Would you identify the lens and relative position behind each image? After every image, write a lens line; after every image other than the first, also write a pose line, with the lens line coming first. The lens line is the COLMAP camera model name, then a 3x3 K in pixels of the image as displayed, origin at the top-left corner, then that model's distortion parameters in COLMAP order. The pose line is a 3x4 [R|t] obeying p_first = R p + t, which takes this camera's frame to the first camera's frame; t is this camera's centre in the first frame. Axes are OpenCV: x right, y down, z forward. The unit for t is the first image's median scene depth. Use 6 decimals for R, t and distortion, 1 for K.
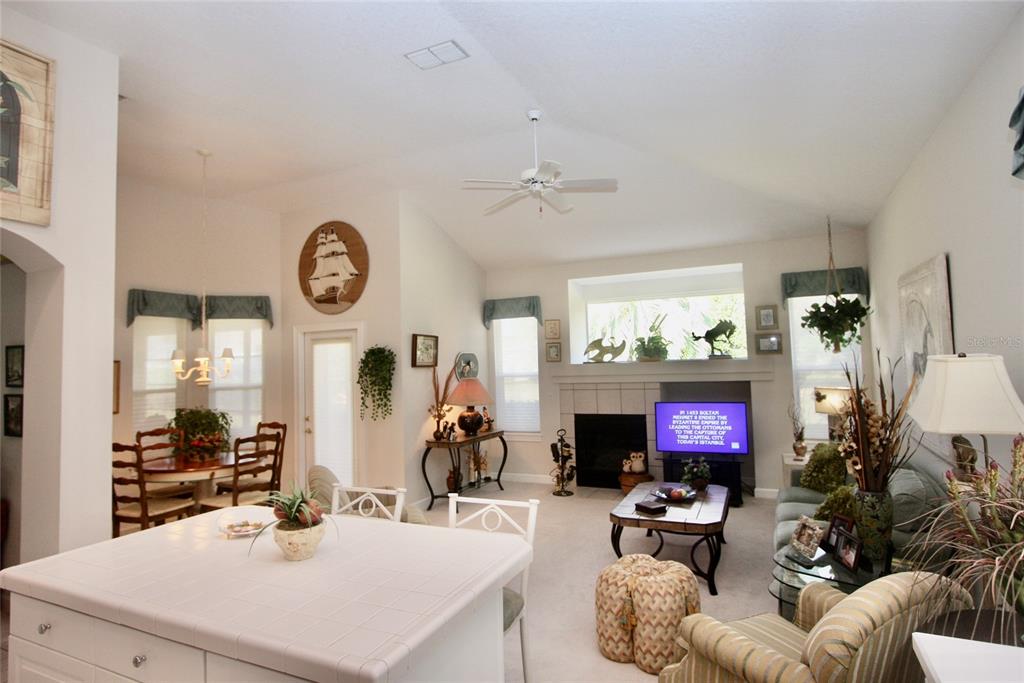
lens RADIAL K [[562.1, 0, 513.7], [0, 562.1, 337.1], [0, 0, 1]] dist [-0.003707, -0.000043]
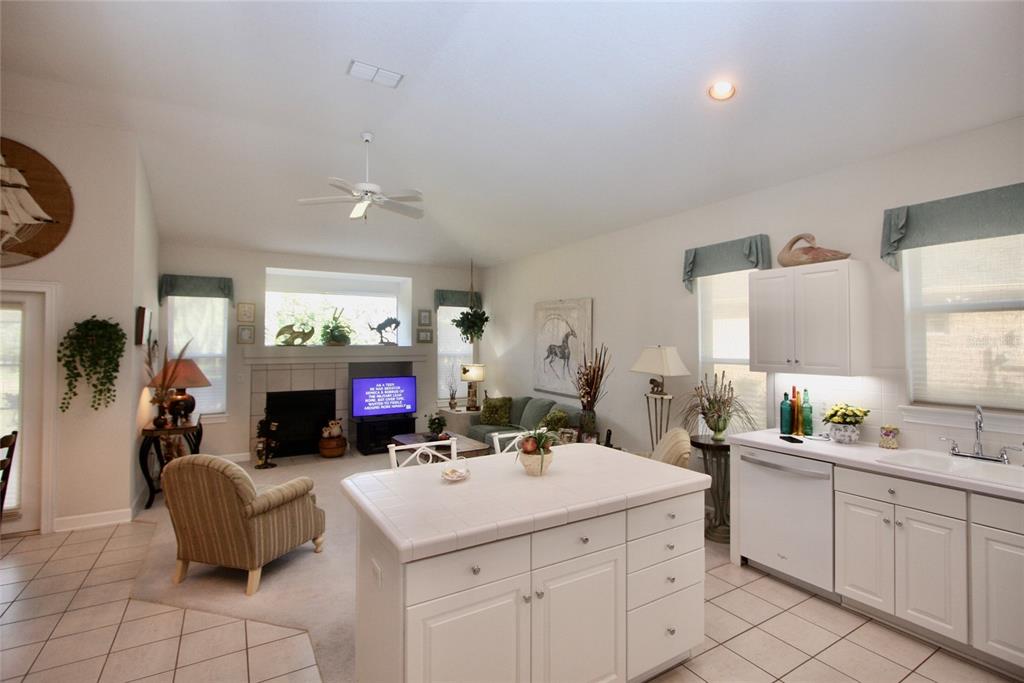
lens RADIAL K [[481.2, 0, 512.1], [0, 481.2, 338.7], [0, 0, 1]] dist [-0.005962, 0.000411]
pose [[0.553173, 0.038533, 0.832175, -0.455170], [-0.056147, 0.998383, -0.008906, 0.017407], [-0.831172, -0.041798, 0.554442, 0.116294]]
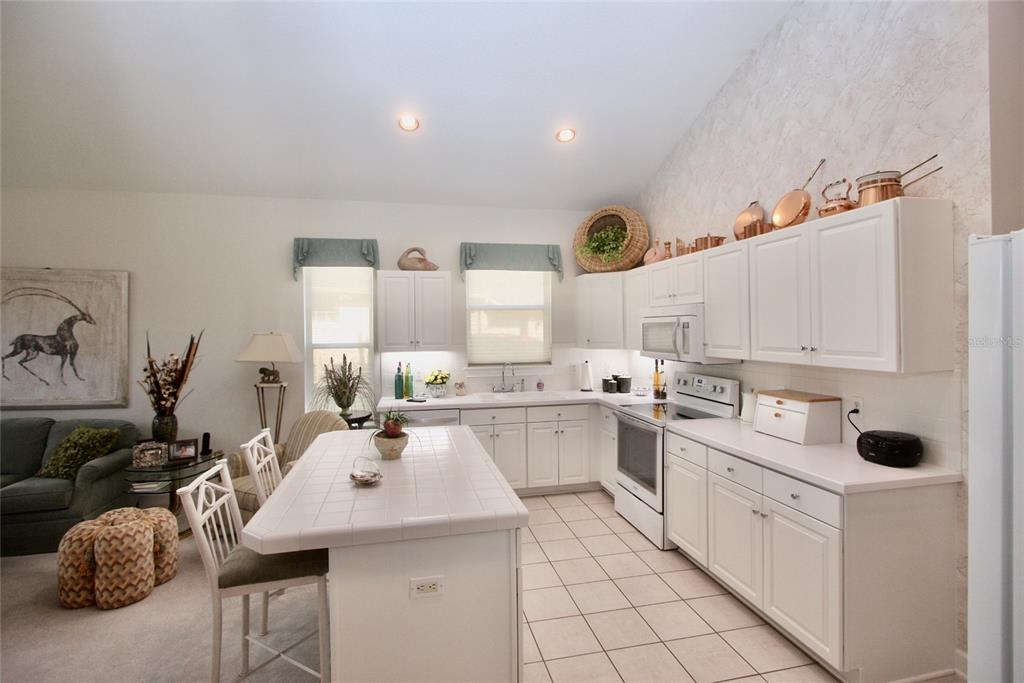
lens RADIAL K [[481.2, 0, 511.6], [0, 481.2, 339.8], [0, 0, 1]] dist [-0.005962, 0.000411]
pose [[-0.608646, 0.018601, 0.793223, -0.491592], [-0.009078, 0.999496, -0.030404, 0.037423], [-0.793390, -0.025706, -0.608171, 0.477608]]
